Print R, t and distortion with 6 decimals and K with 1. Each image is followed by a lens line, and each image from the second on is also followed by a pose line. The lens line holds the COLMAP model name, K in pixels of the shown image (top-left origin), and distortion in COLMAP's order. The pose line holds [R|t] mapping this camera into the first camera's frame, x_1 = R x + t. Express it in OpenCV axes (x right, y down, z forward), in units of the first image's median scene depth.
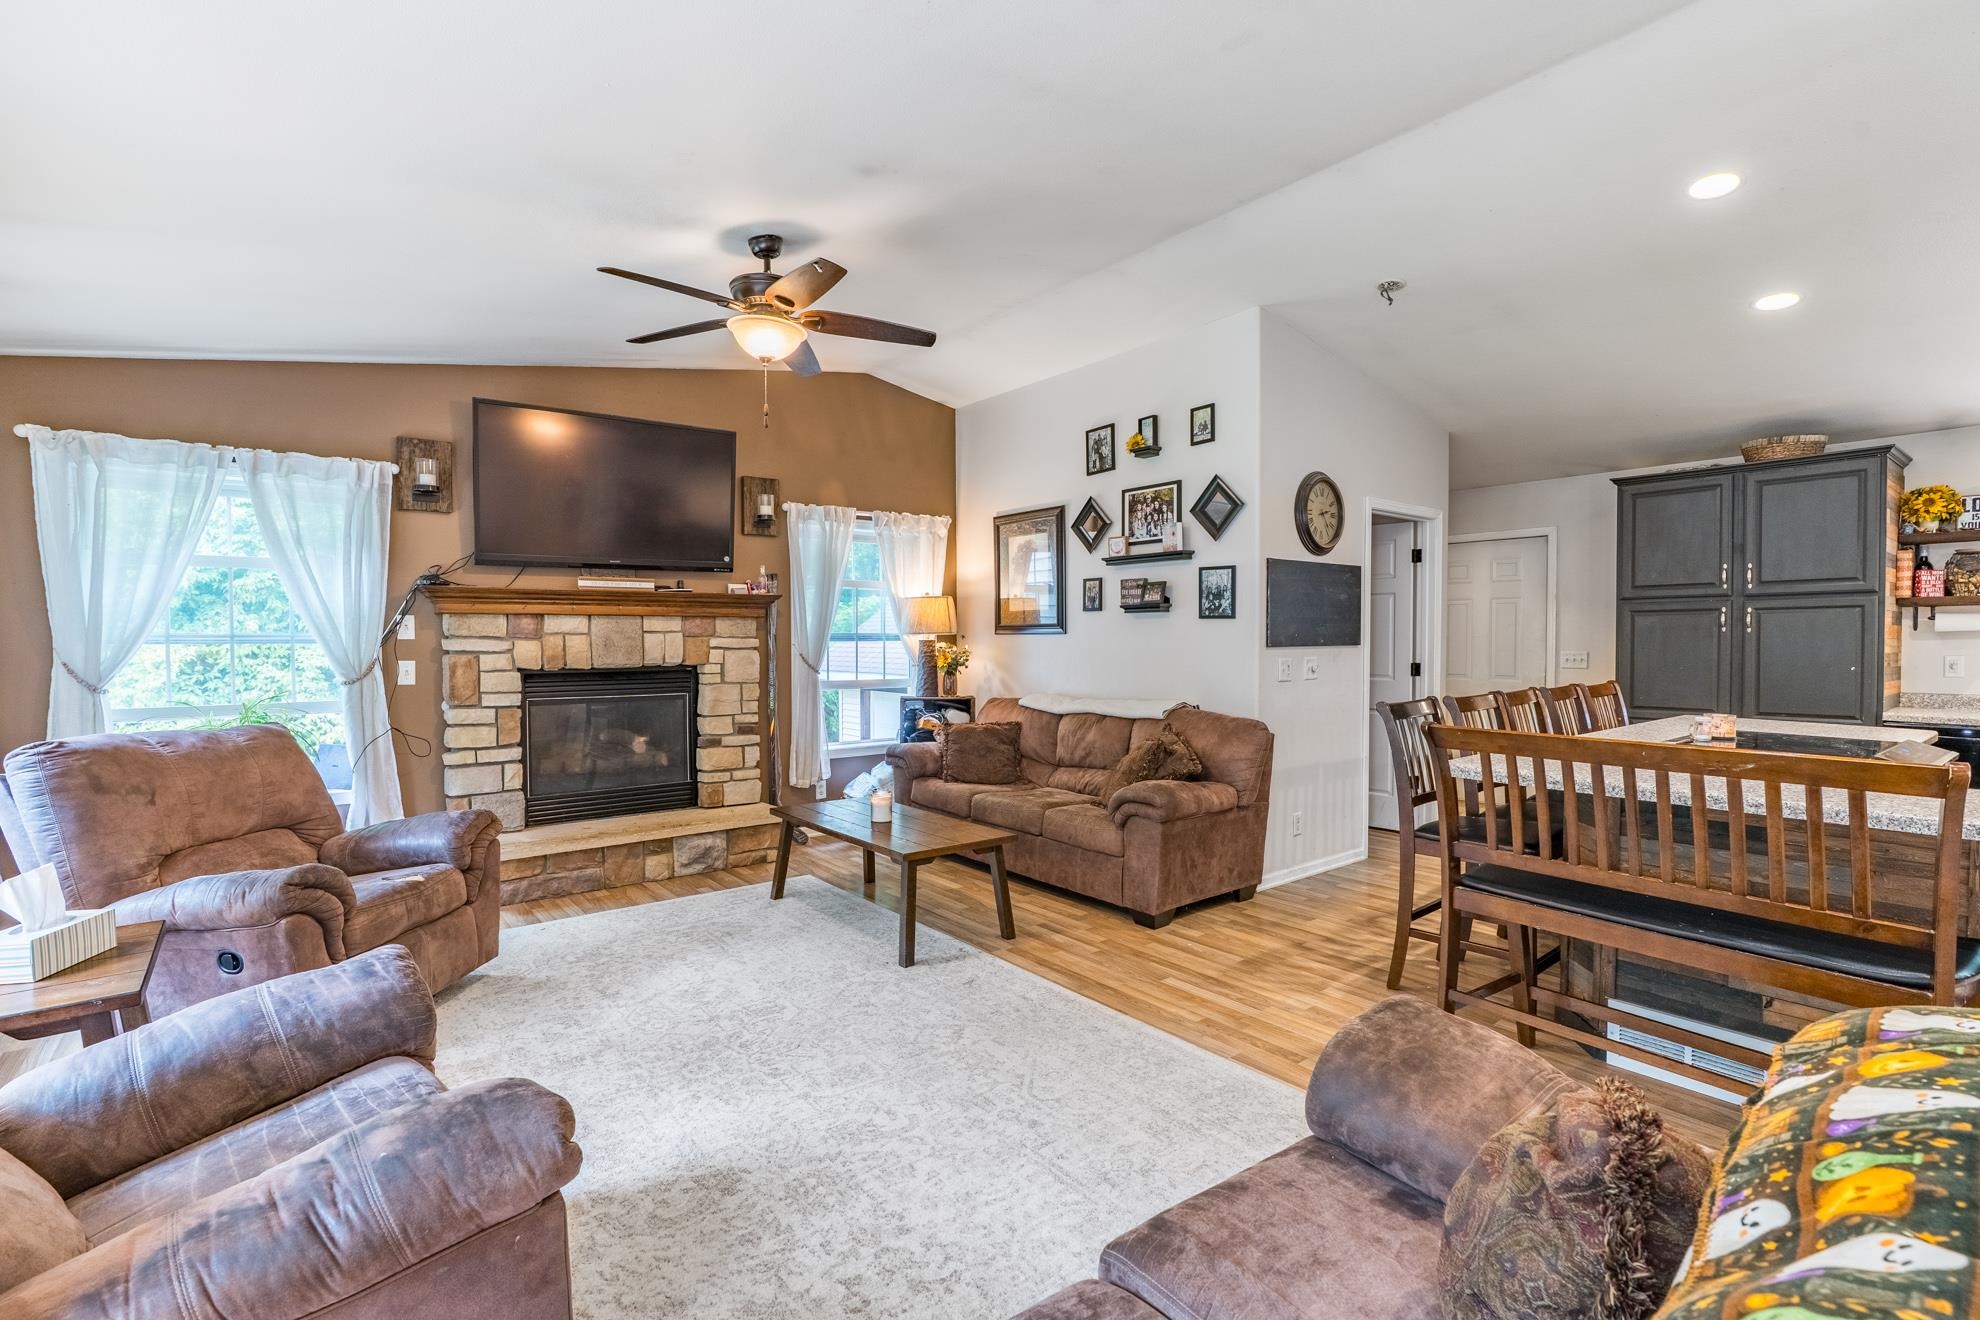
lens RADIAL K [[889.9, 0, 985.2], [0, 889.9, 659.2], [0, 0, 1]] dist [-0.030240, 0.015127]
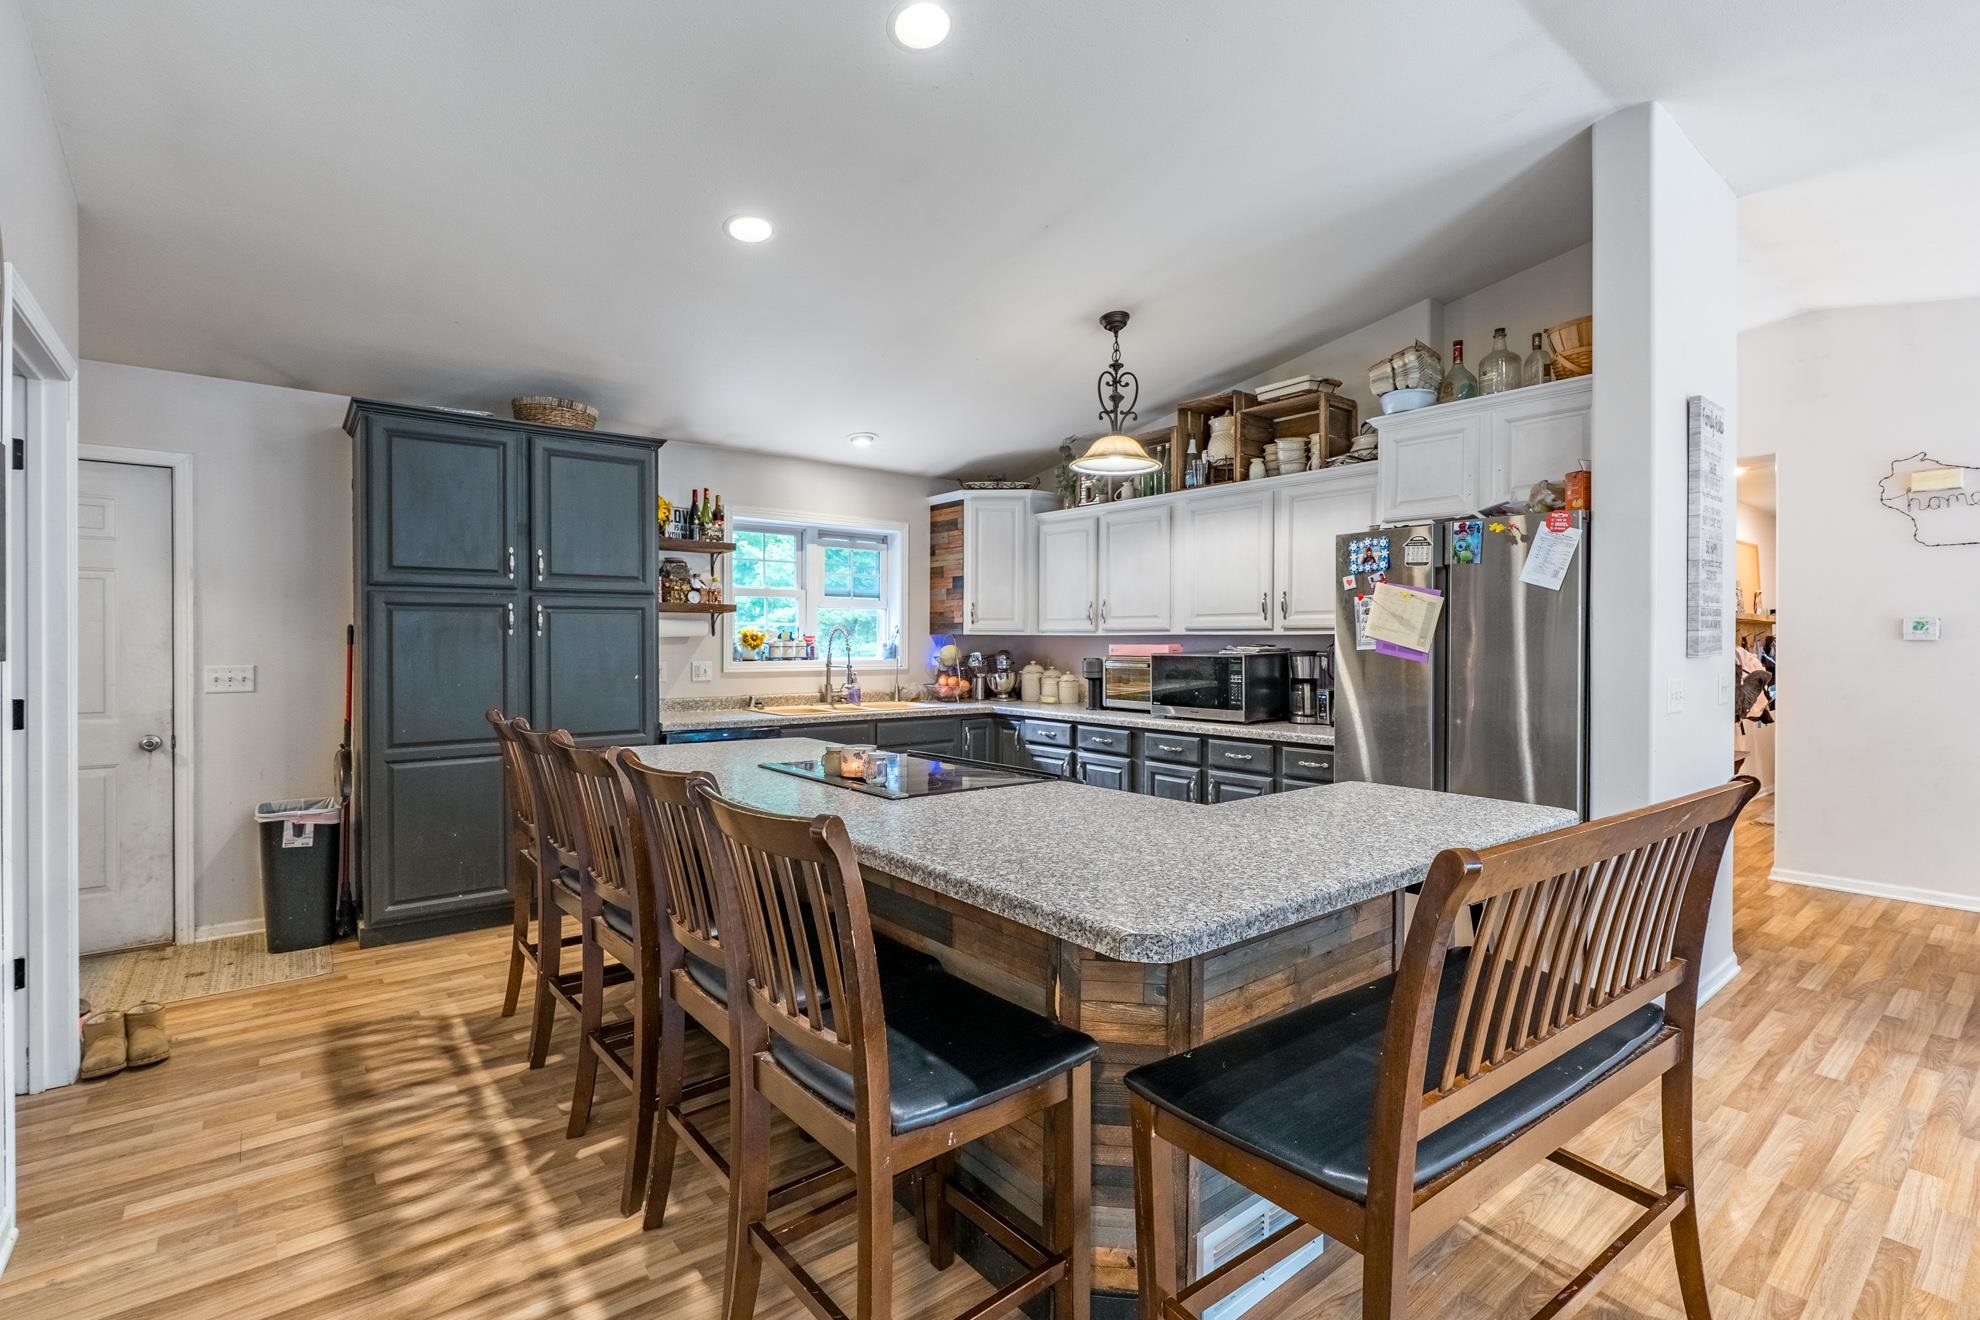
lens RADIAL K [[930.7, 0, 998.2], [0, 930.7, 648.8], [0, 0, 1]] dist [-0.002058, -0.000085]
pose [[-0.022948, -0.004566, 0.999726, 0.017247], [0.023656, 0.999707, 0.005109, -0.014356], [-0.999457, 0.023767, -0.022834, 0.631589]]
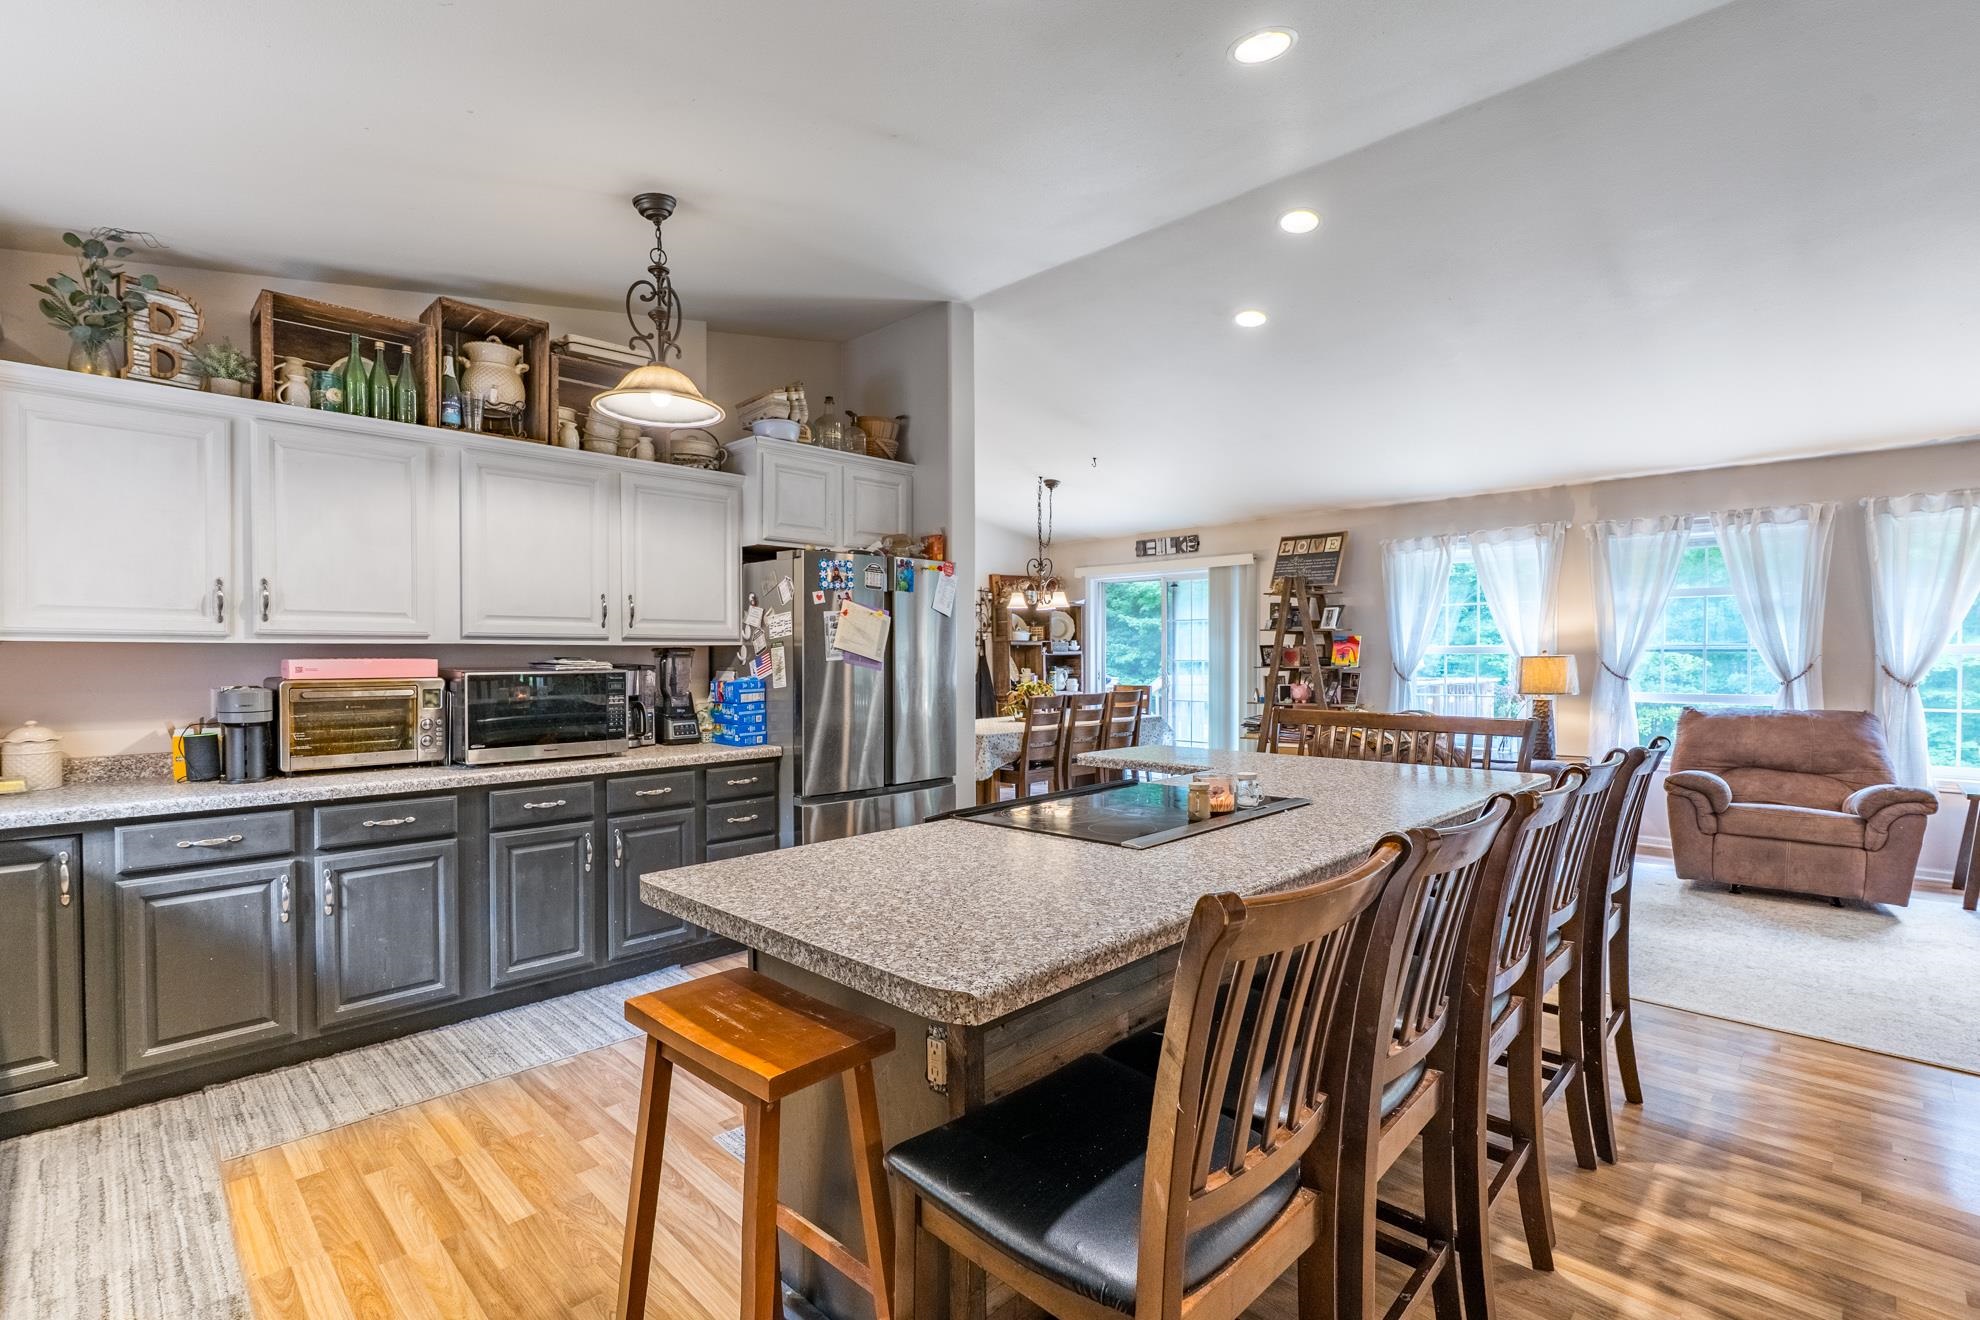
lens RADIAL K [[916.2, 0, 983.2], [0, 916.2, 670.0], [0, 0, 1]] dist [0.002255, 0.000499]
pose [[-0.990685, 0.007267, -0.135981, 0.771335], [0.001094, 0.998968, 0.045414, -0.031724], [0.136171, 0.044842, -0.989670, 1.156507]]
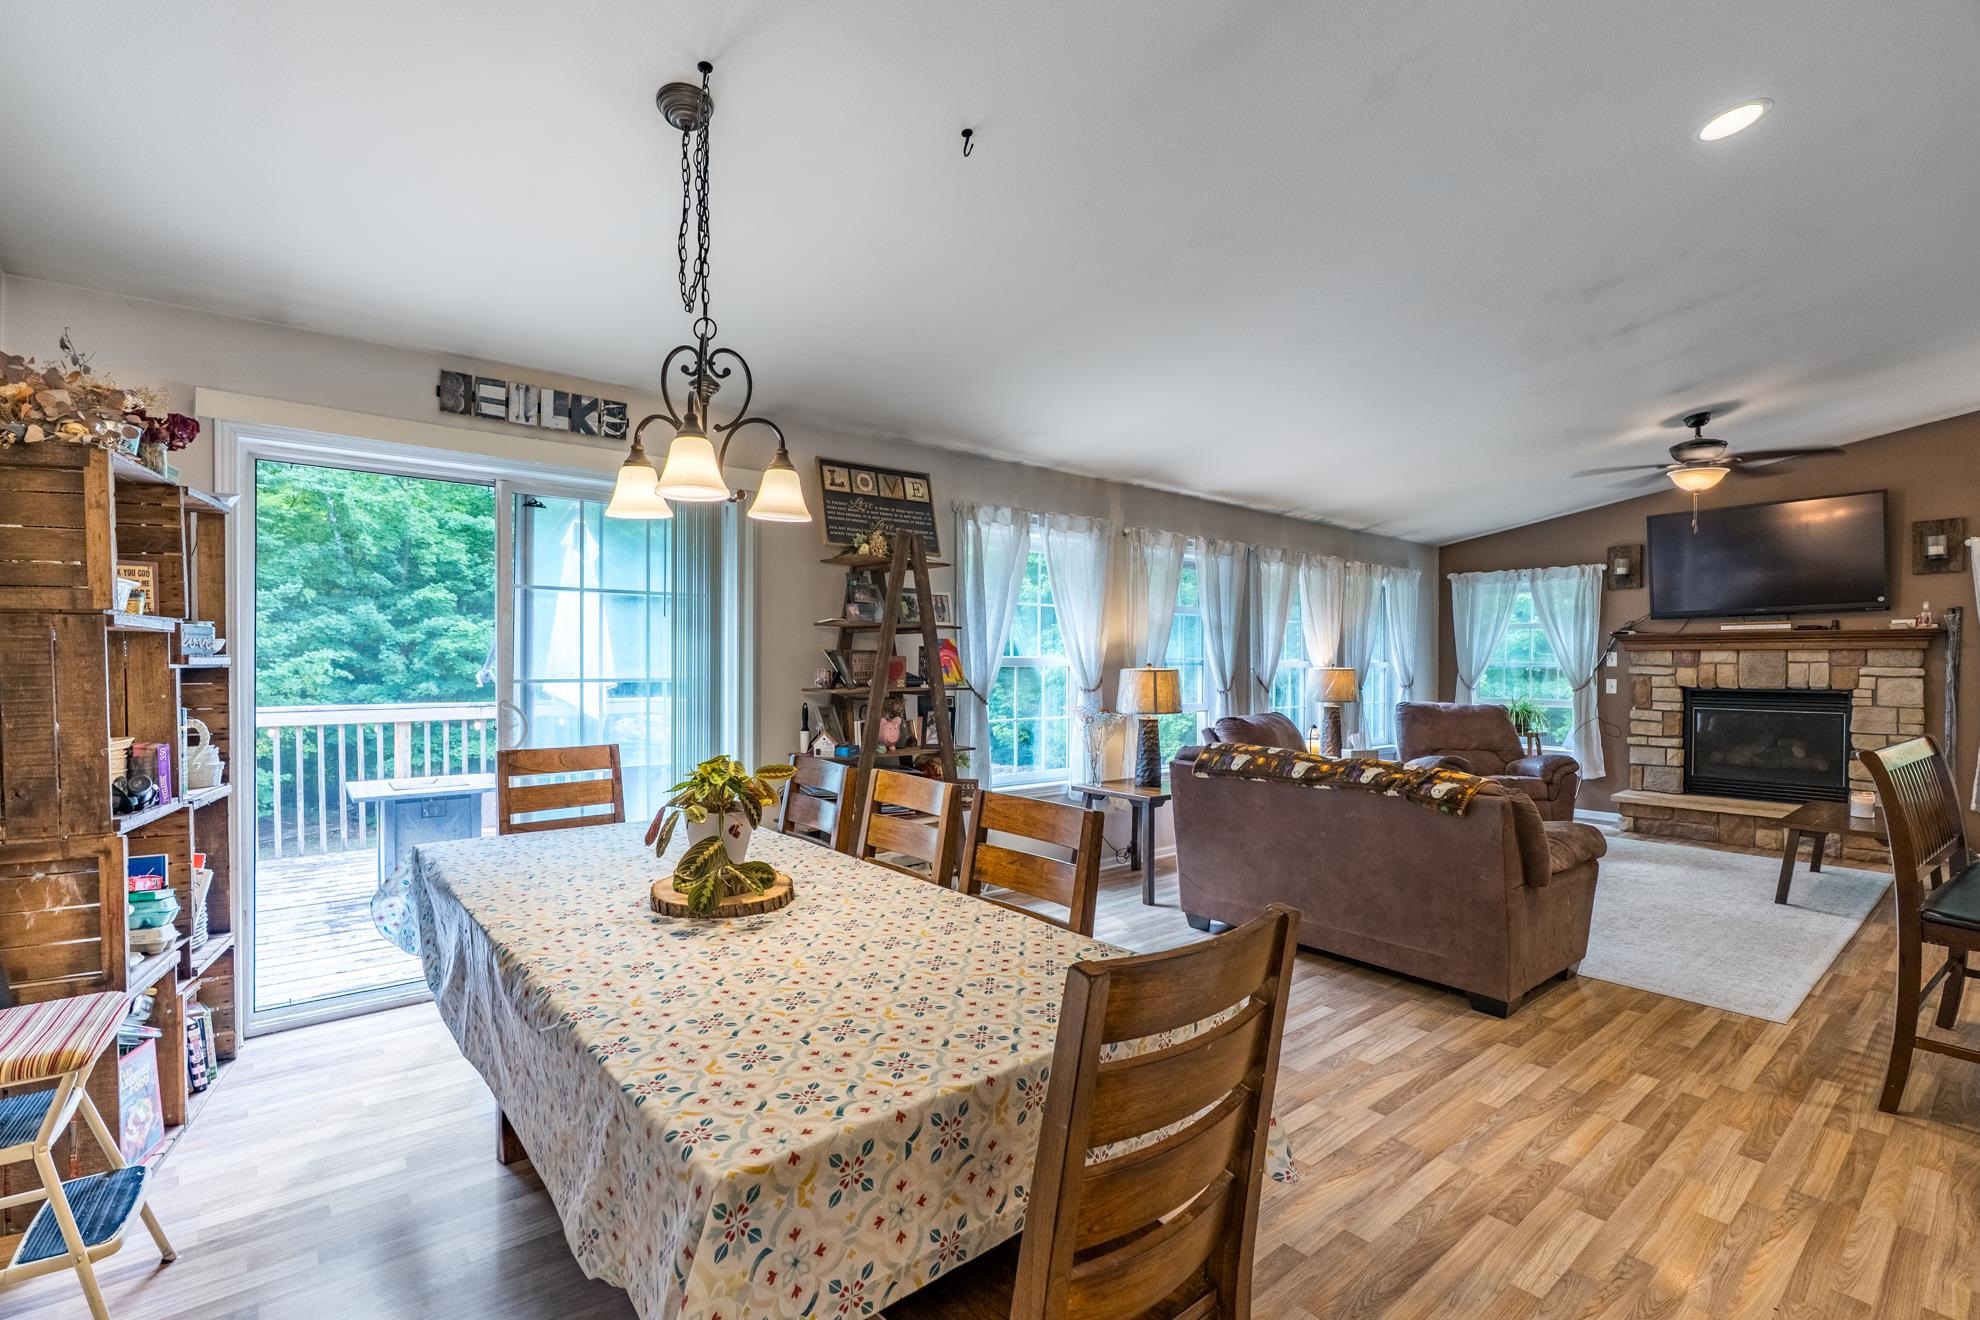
lens RADIAL K [[896.7, 0, 1009.7], [0, 896.7, 669.2], [0, 0, 1]] dist [-0.001781, 0.003478]
pose [[0.043056, 0.008853, -0.999033, 0.915675], [-0.029840, 0.999526, 0.007571, 0.003642], [0.998627, 0.029485, 0.043300, -0.201611]]
